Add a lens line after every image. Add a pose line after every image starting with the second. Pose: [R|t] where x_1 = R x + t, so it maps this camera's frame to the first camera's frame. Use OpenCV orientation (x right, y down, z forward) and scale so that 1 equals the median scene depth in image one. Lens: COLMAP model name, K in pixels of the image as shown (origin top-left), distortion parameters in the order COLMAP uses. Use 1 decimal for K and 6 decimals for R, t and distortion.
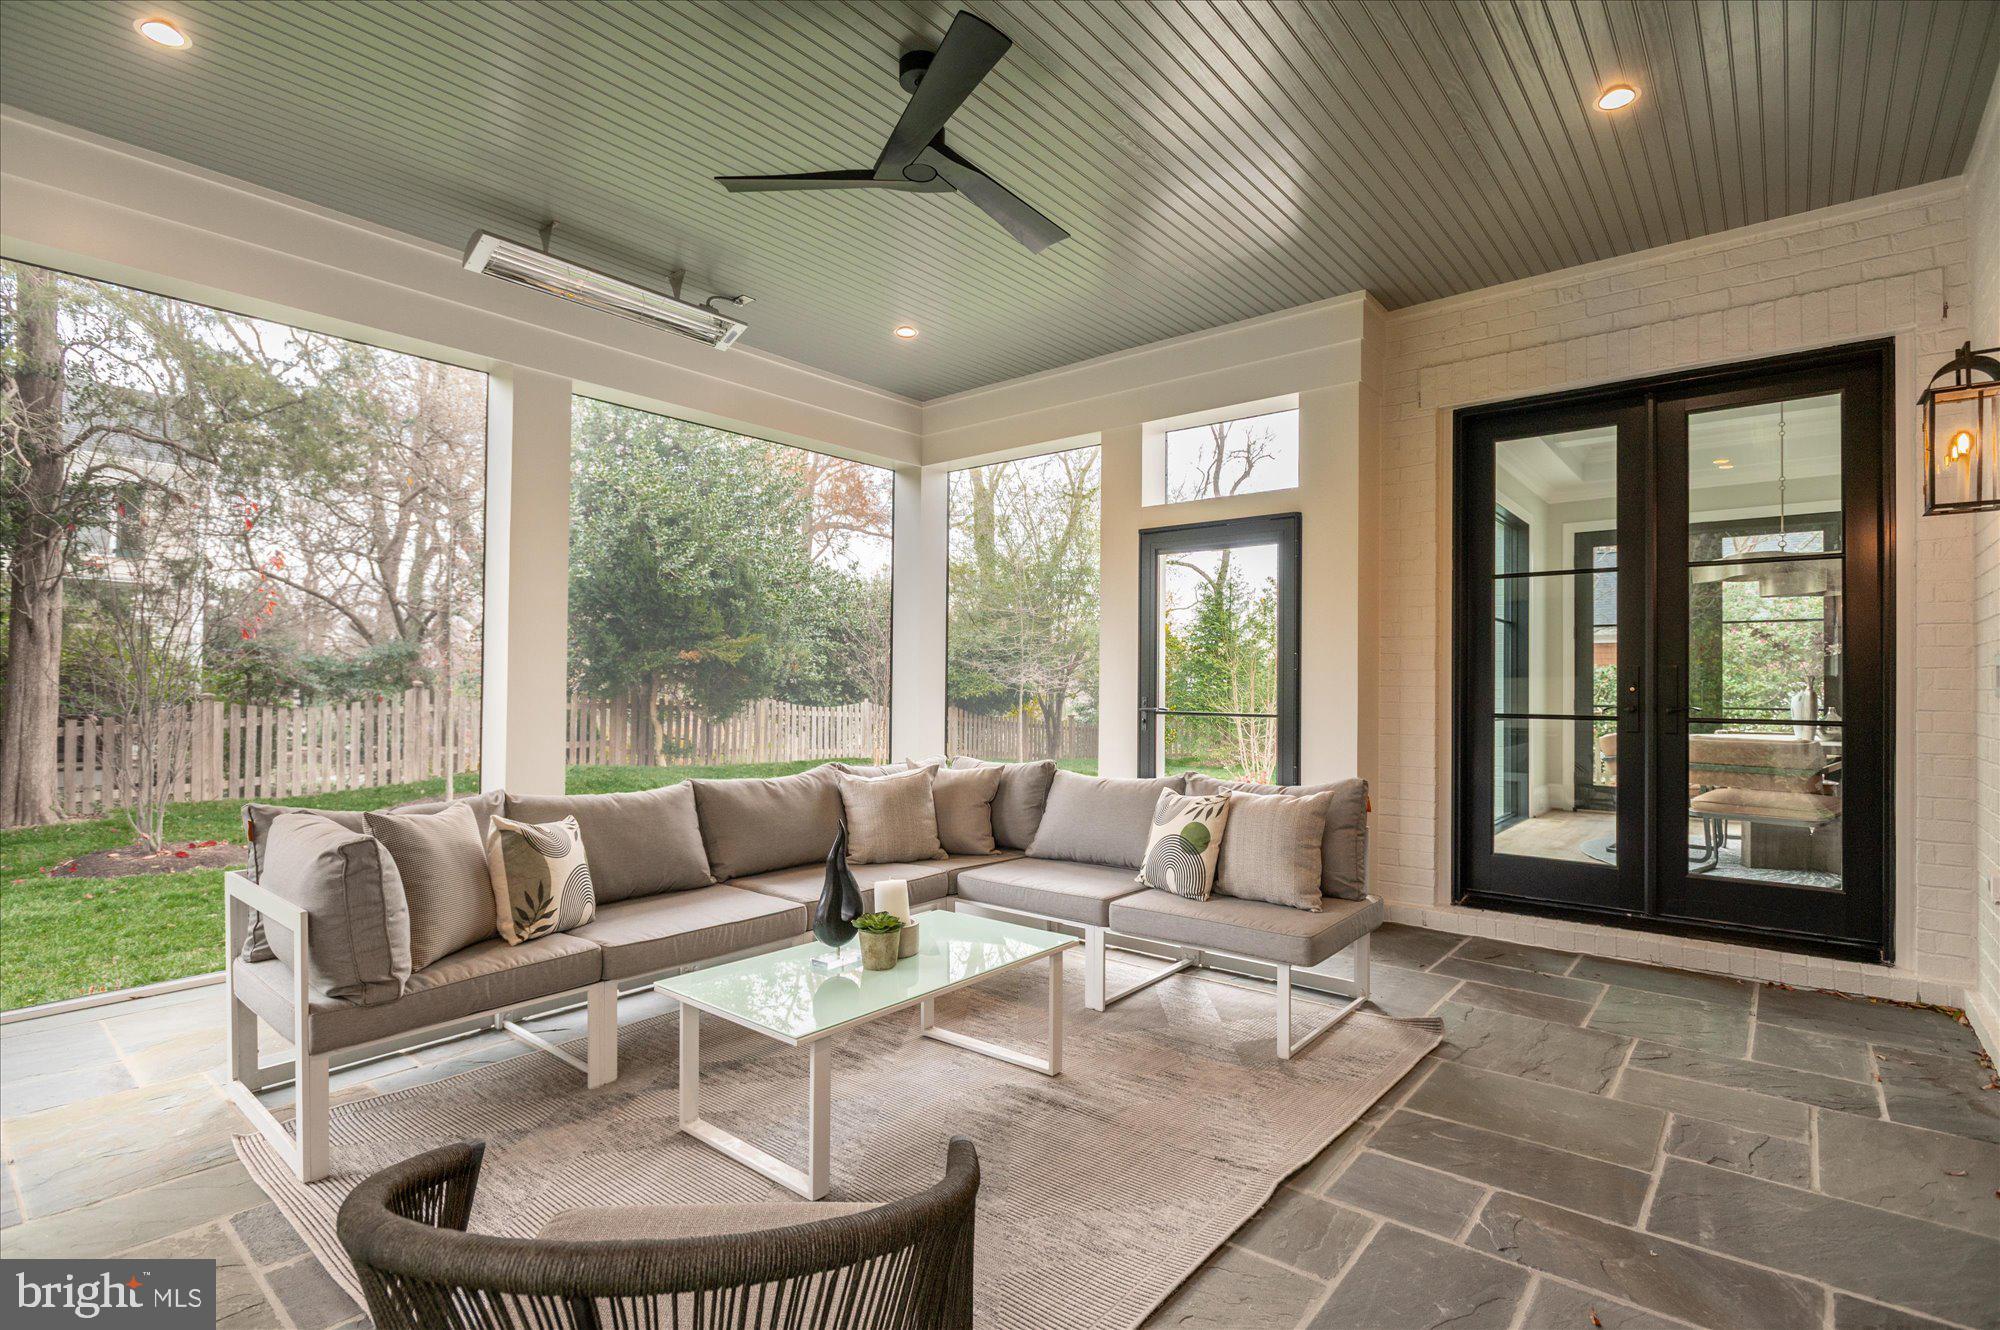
lens RADIAL K [[962.2, 0, 983.5], [0, 962.2, 678.7], [0, 0, 1]] dist [-0.010276, 0.000360]
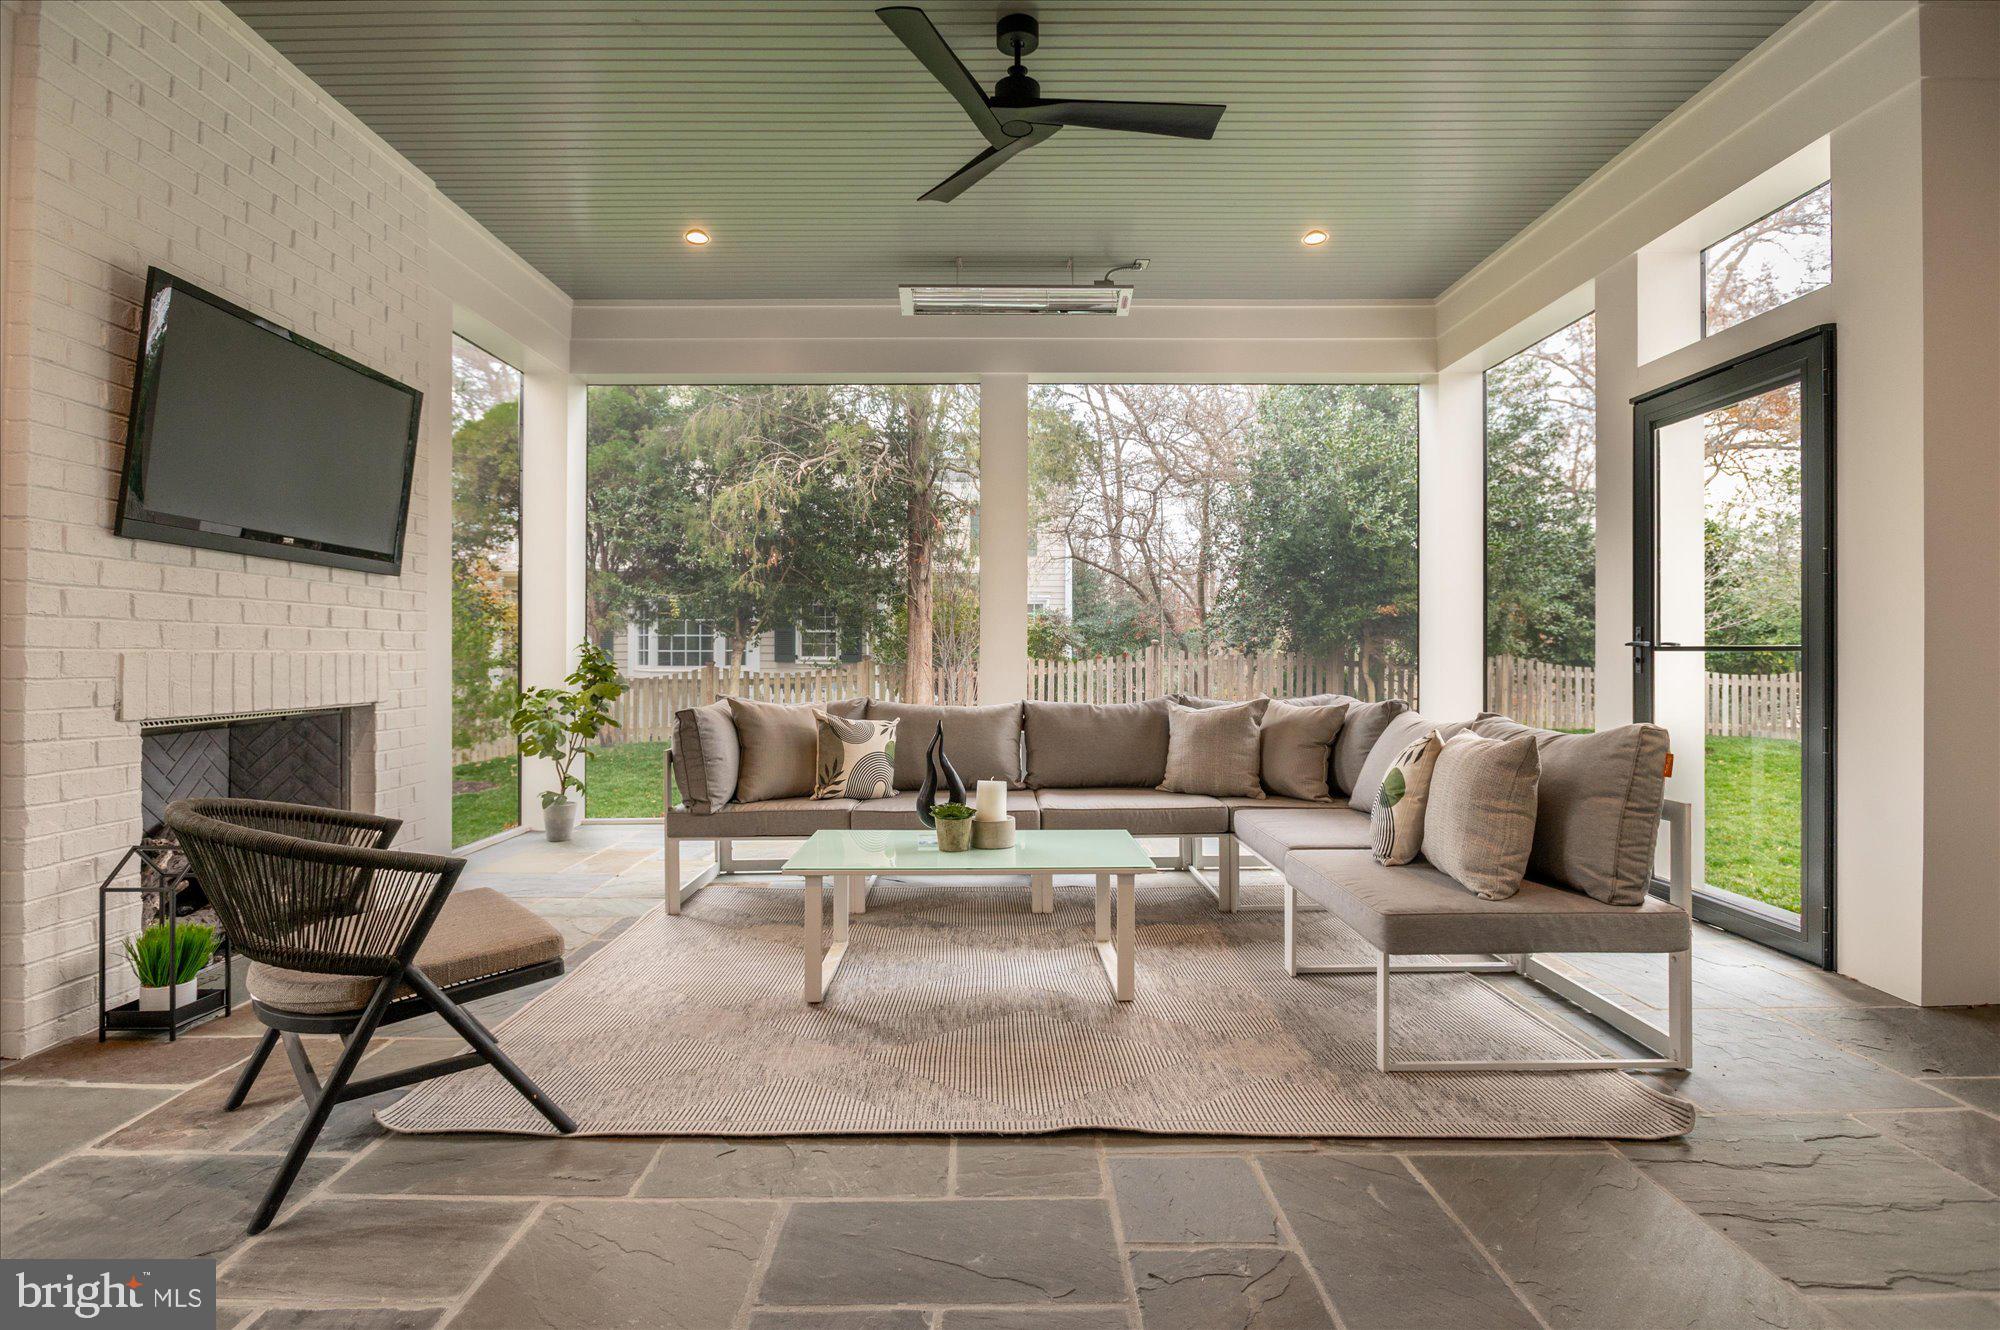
lens RADIAL K [[962.2, 0, 980.1], [0, 962.2, 653.5], [0, 0, 1]] dist [-0.010276, 0.000360]
pose [[0.641008, -0.004011, -0.767524, 0.500468], [0.008791, 0.999959, 0.002117, 0.040862], [0.767484, -0.008105, 0.641017, 0.187179]]
